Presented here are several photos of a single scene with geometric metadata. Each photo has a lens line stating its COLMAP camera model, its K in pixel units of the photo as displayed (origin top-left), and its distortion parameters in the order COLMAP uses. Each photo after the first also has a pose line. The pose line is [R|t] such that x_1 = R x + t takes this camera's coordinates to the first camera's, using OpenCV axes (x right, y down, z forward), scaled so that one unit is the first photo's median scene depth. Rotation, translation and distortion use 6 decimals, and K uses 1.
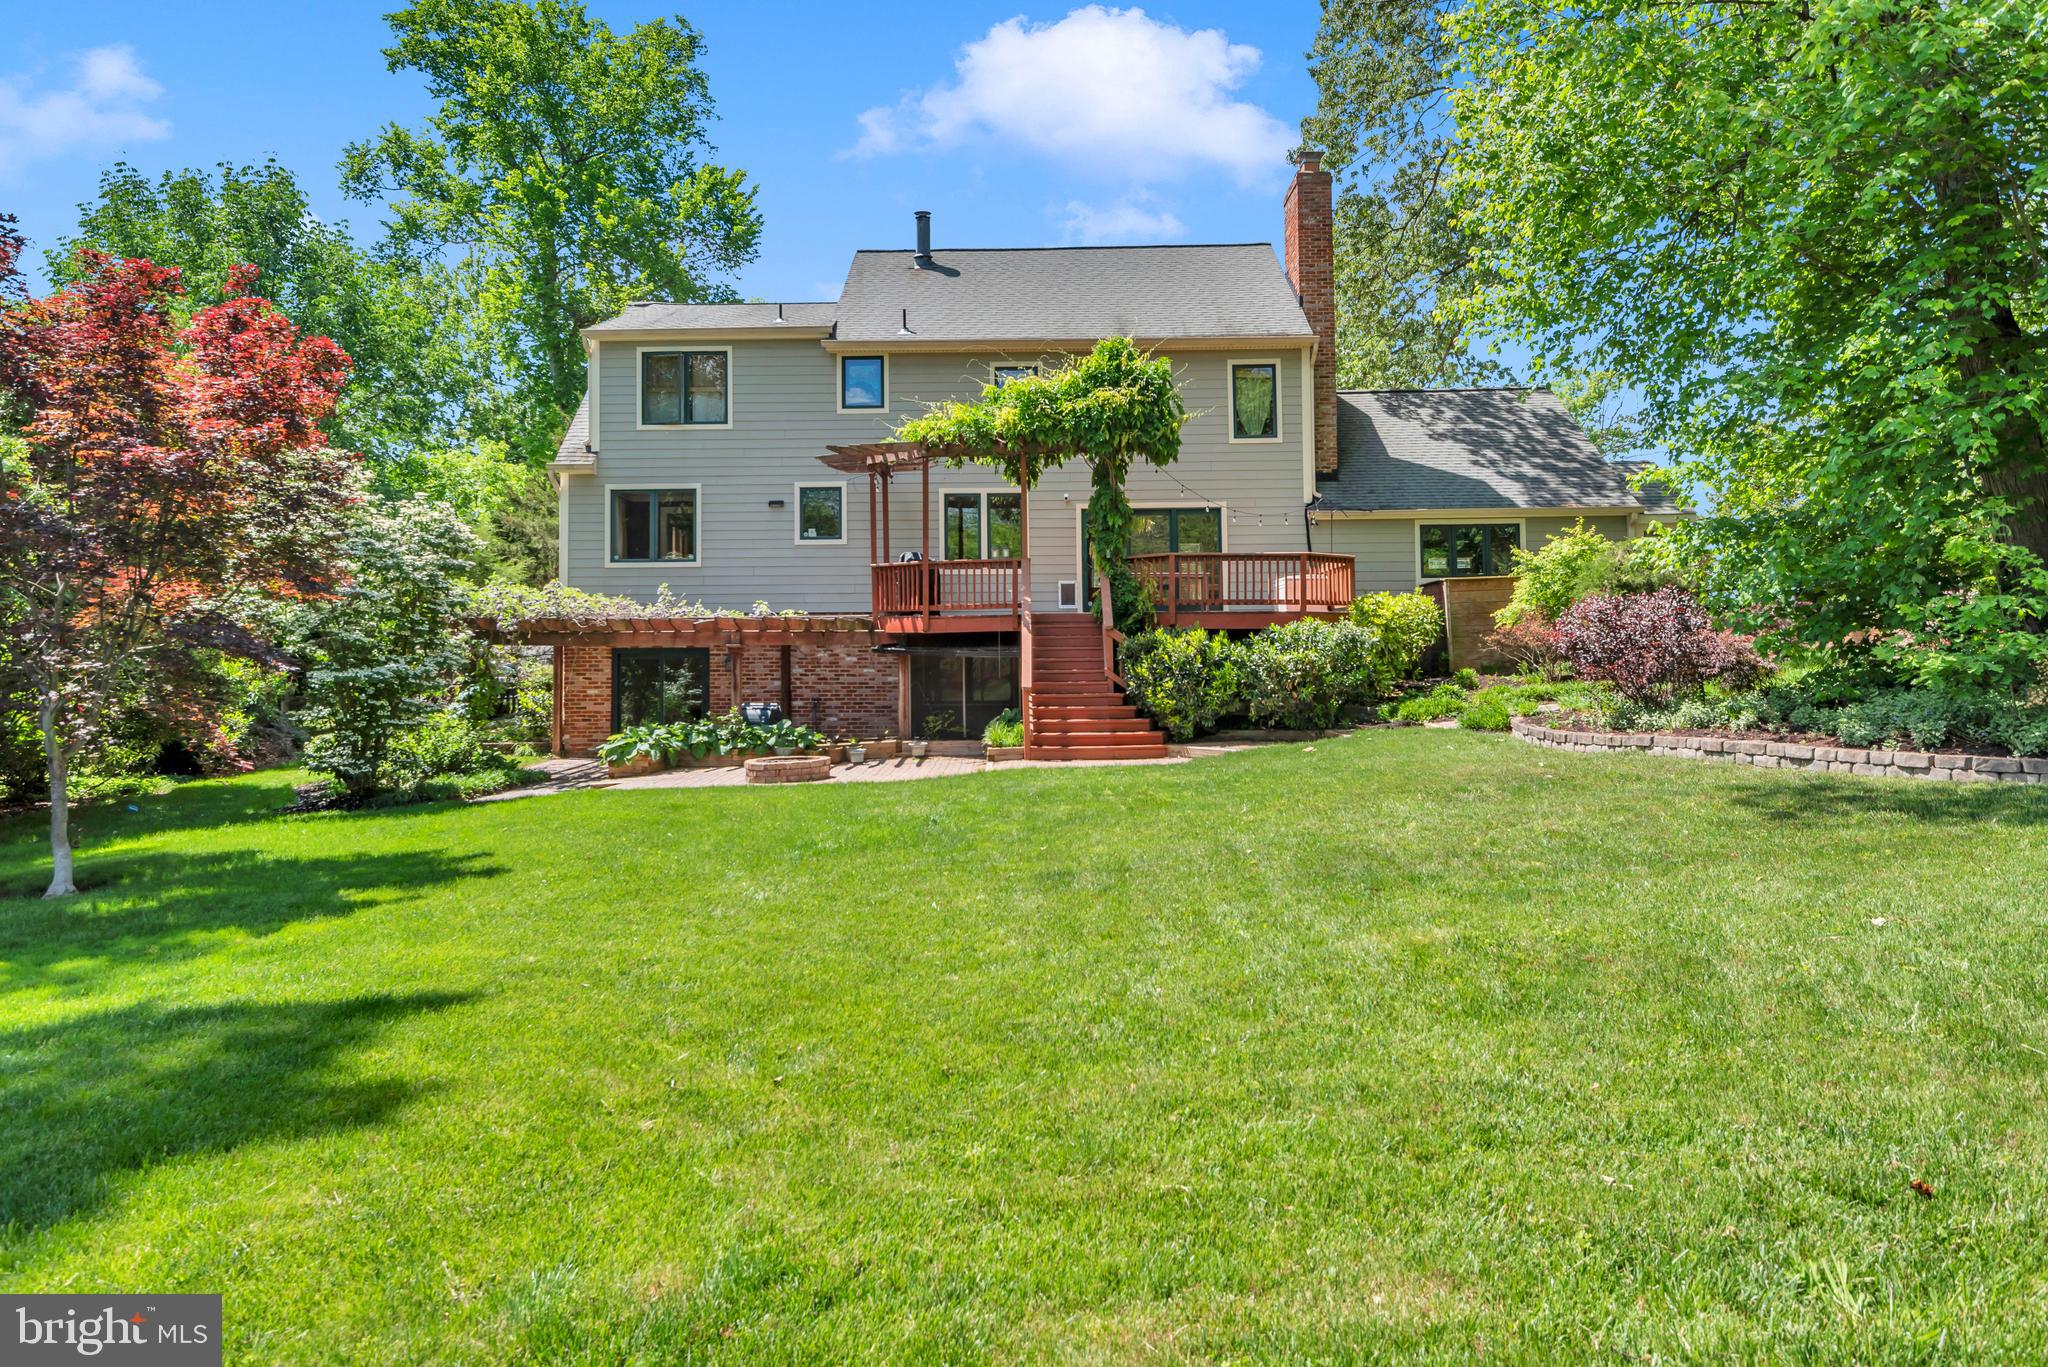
lens RADIAL K [[1292.3, 0, 1003.1], [0, 1292.3, 491.2], [0, 0, 1]] dist [0.001355, 0.004571]
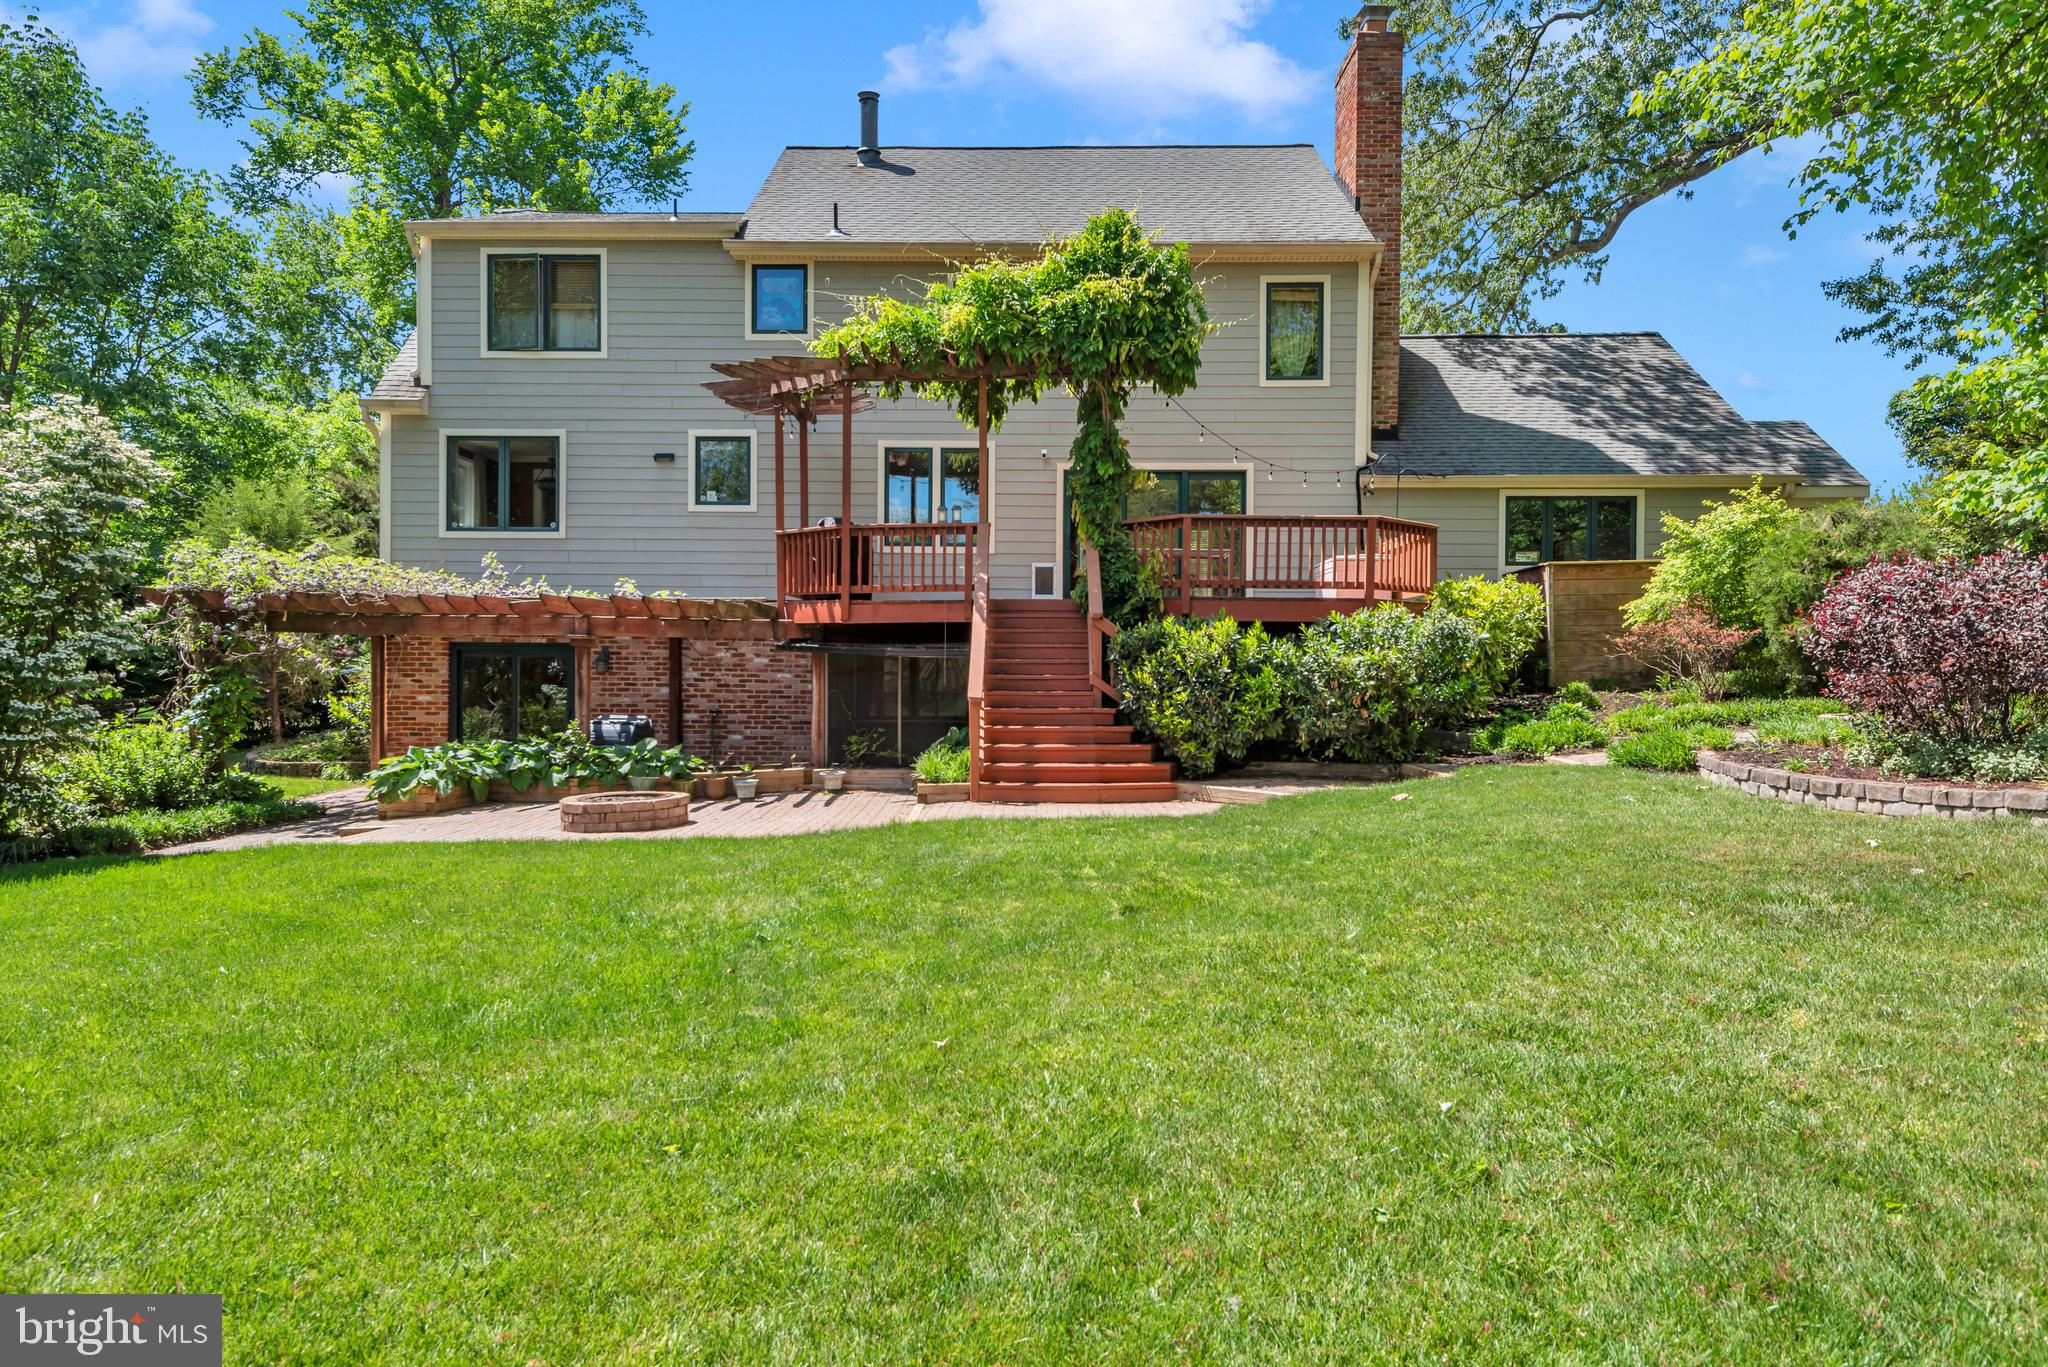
lens RADIAL K [[1292.3, 0, 1007.2], [0, 1292.3, 624.6], [0, 0, 1]] dist [0.001355, 0.004571]
pose [[0.999823, 0.014684, 0.011736, 0.022417], [-0.015653, 0.996061, 0.087274, 0.044369], [-0.010408, -0.087442, 0.996115, 0.267299]]
